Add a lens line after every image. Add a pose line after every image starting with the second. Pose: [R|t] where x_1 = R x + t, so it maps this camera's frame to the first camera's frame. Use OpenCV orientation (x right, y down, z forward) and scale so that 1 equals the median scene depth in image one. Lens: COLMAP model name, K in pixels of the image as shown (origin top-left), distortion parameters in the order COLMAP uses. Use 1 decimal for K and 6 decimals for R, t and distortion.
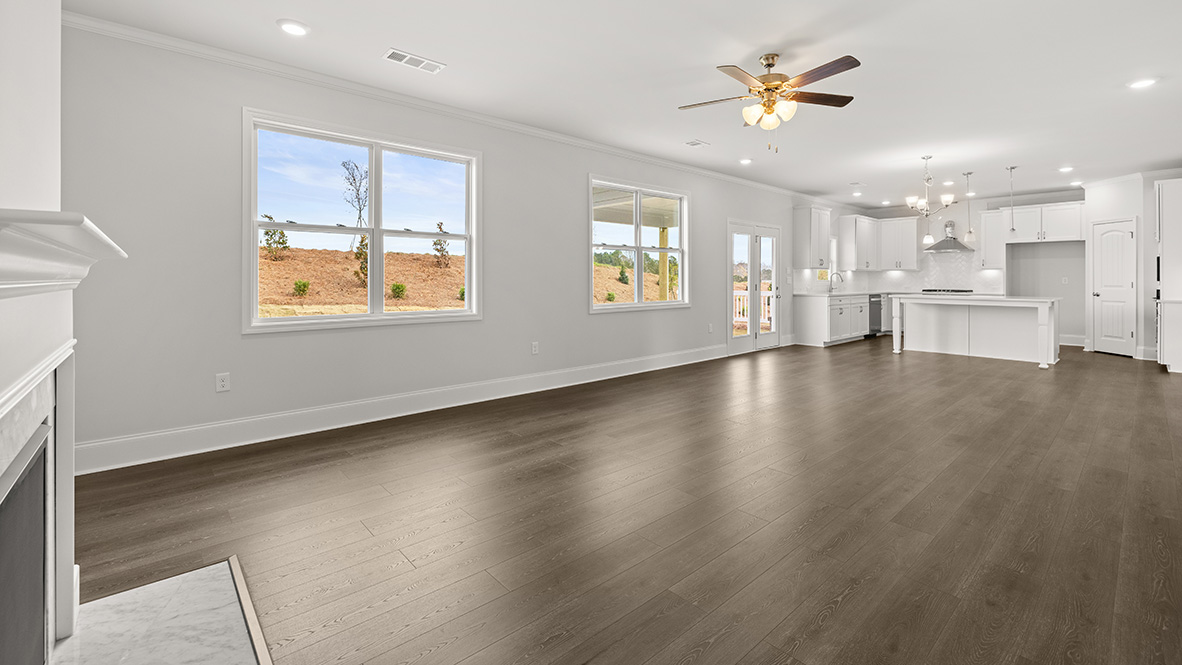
lens RADIAL K [[497.4, 0, 590.2], [0, 497.4, 280.2], [0, 0, 1]] dist [0.000343, -0.000300]
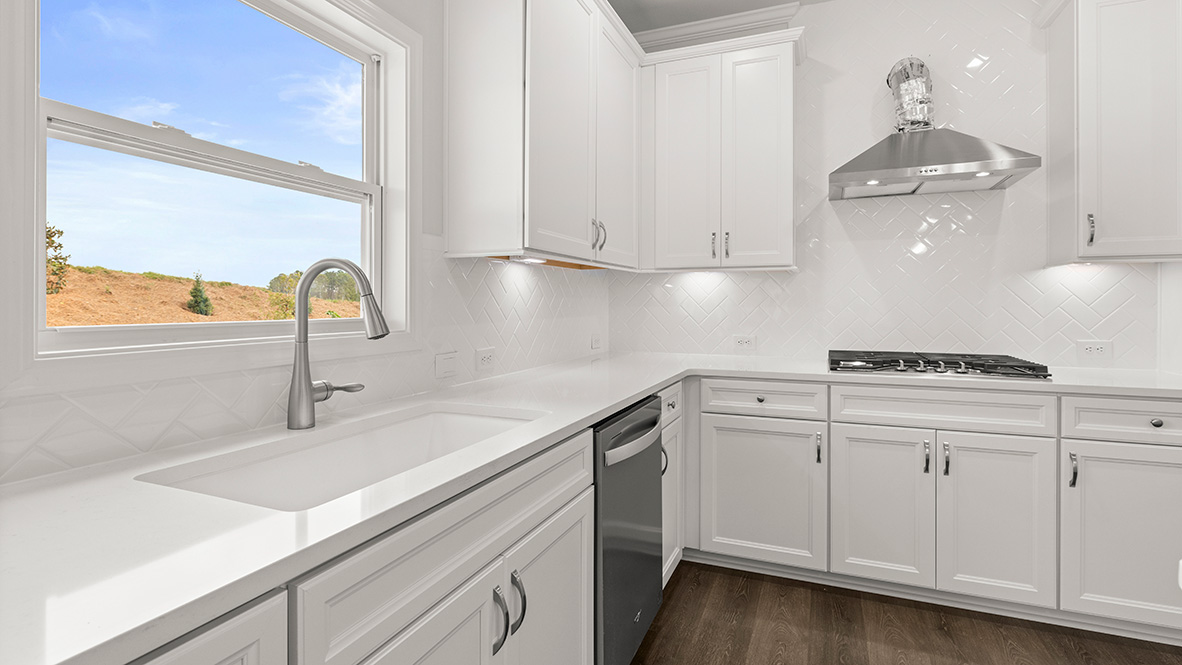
lens RADIAL K [[555.3, 0, 592.5], [0, 555.3, 302.0], [0, 0, 1]] dist [-0.013104, 0.000406]
pose [[0.902127, 0.000588, 0.431470, 0.517898], [0.001874, 0.999984, -0.005282, -0.004022], [-0.431467, 0.005574, 0.902112, 0.902733]]
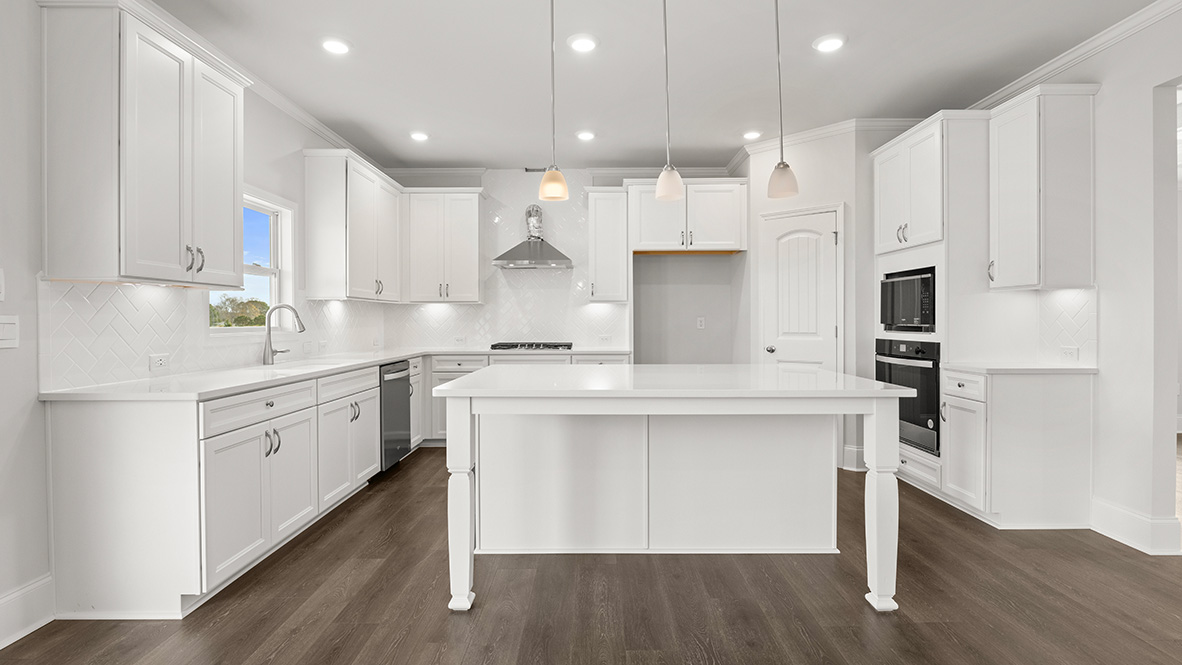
lens RADIAL K [[559.3, 0, 594.9], [0, 559.3, 323.2], [0, 0, 1]] dist [-0.007032, 0.002642]
pose [[0.666230, -0.006663, 0.745716, 0.374518], [0.004801, 0.999978, 0.004646, -0.003132], [-0.745731, 0.000485, 0.666247, 0.631438]]
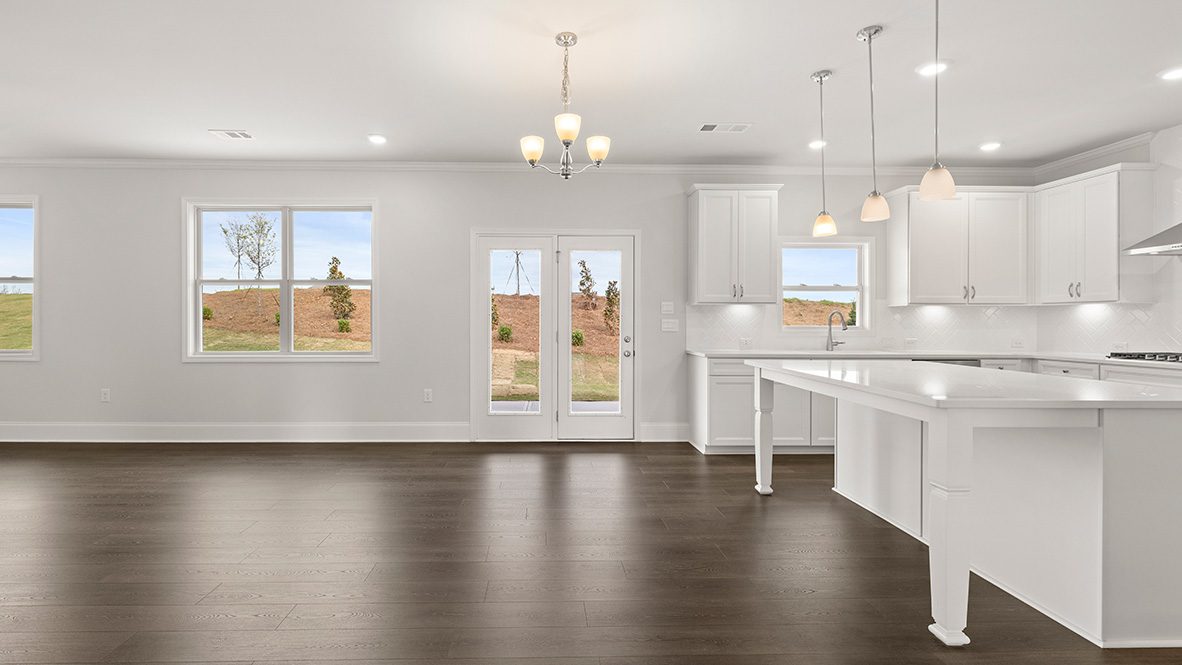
lens RADIAL K [[538.7, 0, 556.8], [0, 538.7, 320.4], [0, 0, 1]] dist [-0.000585, 0.000551]
pose [[0.761695, 0.001674, -0.647934, 0.661939], [-0.005352, 0.999979, -0.003709, -0.002414], [0.647914, 0.006293, 0.761688, 0.435364]]
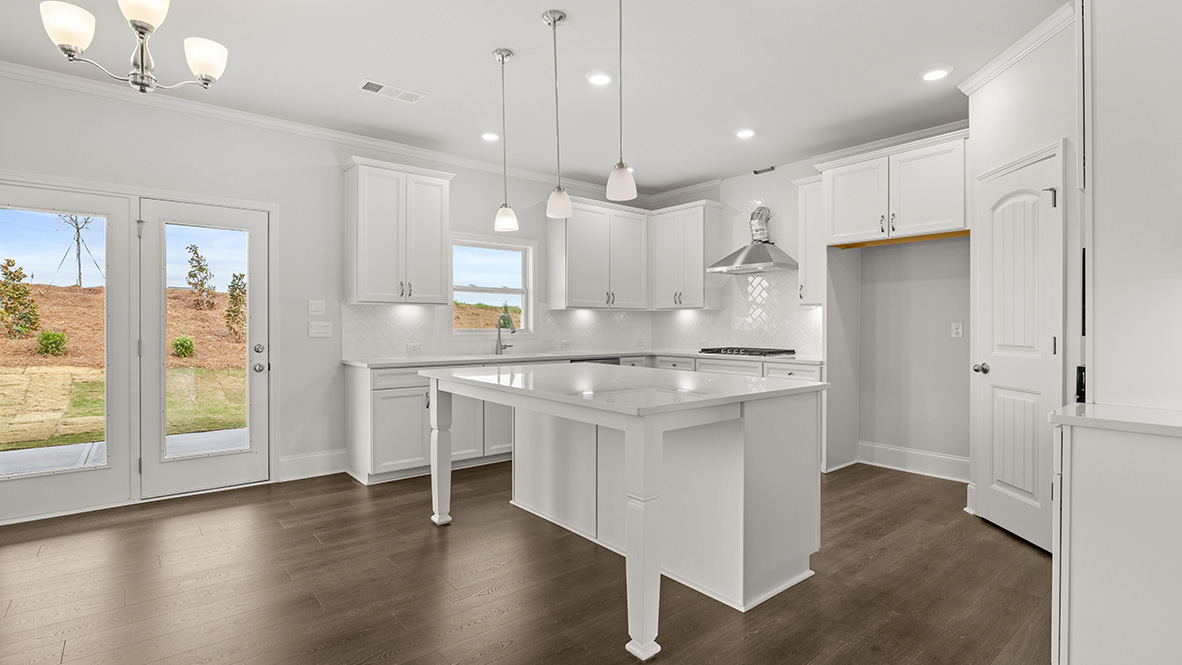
lens RADIAL K [[559.3, 0, 591.8], [0, 559.3, 325.6], [0, 0, 1]] dist [-0.007032, 0.002642]
pose [[0.999260, 0.000872, -0.038462, 0.629975], [-0.000944, 0.999998, -0.001844, -0.002636], [0.038461, 0.001878, 0.999258, 0.486093]]
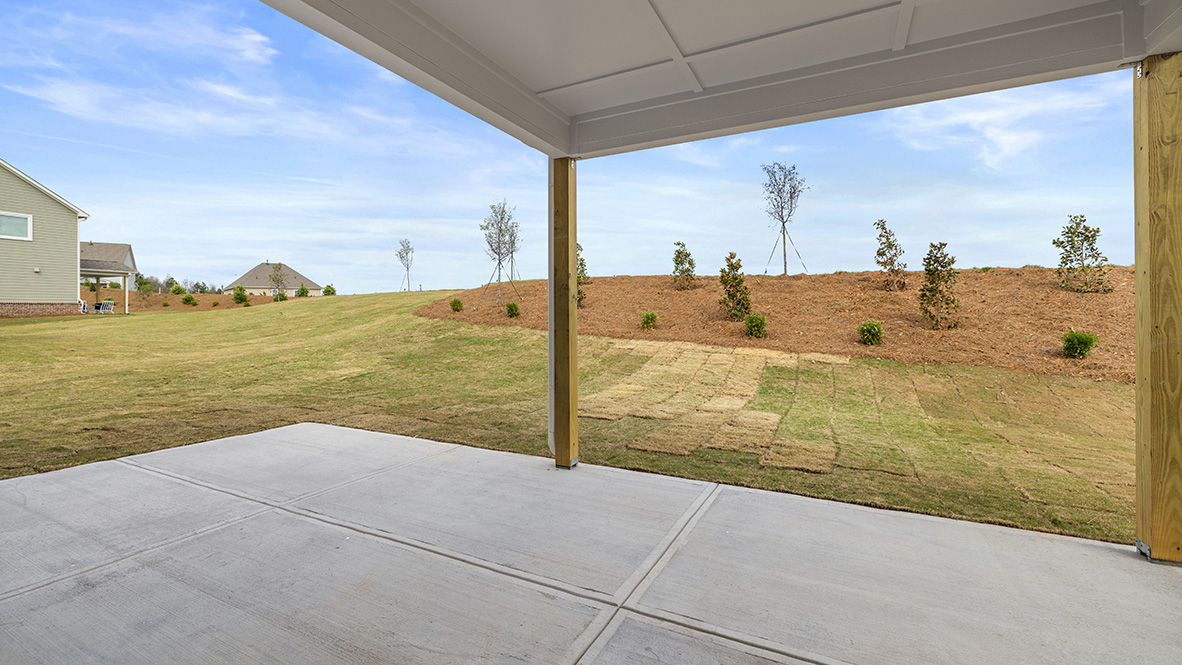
lens RADIAL K [[497.1, 0, 592.2], [0, 497.1, 309.7], [0, 0, 1]] dist [0.000008, 0.000331]
pose [[0.361248, -0.007366, -0.932441, 0.330052], [0.005404, 0.999969, -0.005806, 0.001665], [0.932454, -0.002941, 0.361276, 0.907318]]
